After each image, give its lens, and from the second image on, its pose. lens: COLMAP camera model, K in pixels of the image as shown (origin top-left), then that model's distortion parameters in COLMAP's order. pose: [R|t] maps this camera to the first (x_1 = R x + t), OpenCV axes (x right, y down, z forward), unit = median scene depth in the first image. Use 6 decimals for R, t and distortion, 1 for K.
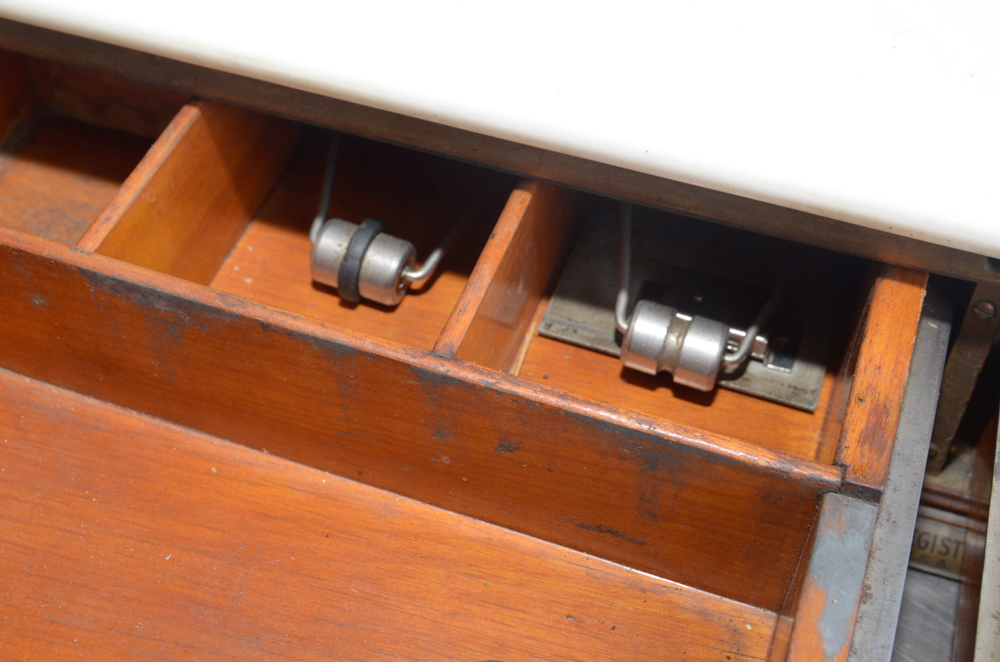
lens RADIAL K [[1387.3, 0, 500.0], [0, 1387.3, 331.0], [0, 0, 1]] dist [-0.014059, 0.073383]
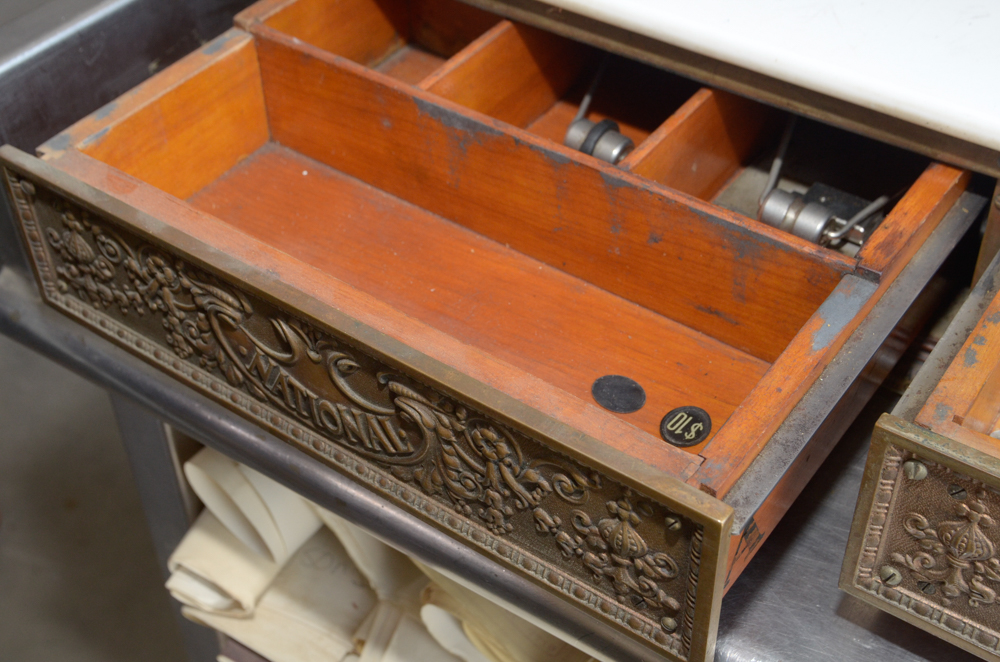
lens RADIAL K [[1399.7, 0, 501.5], [0, 1399.7, 313.9], [0, 0, 1]] dist [0.020181, 0.123800]
pose [[0.957338, 0.155674, -0.243451, 0.231813], [-0.184849, 0.977475, -0.101847, 0.351788], [0.222113, 0.142504, 0.964551, -0.517481]]
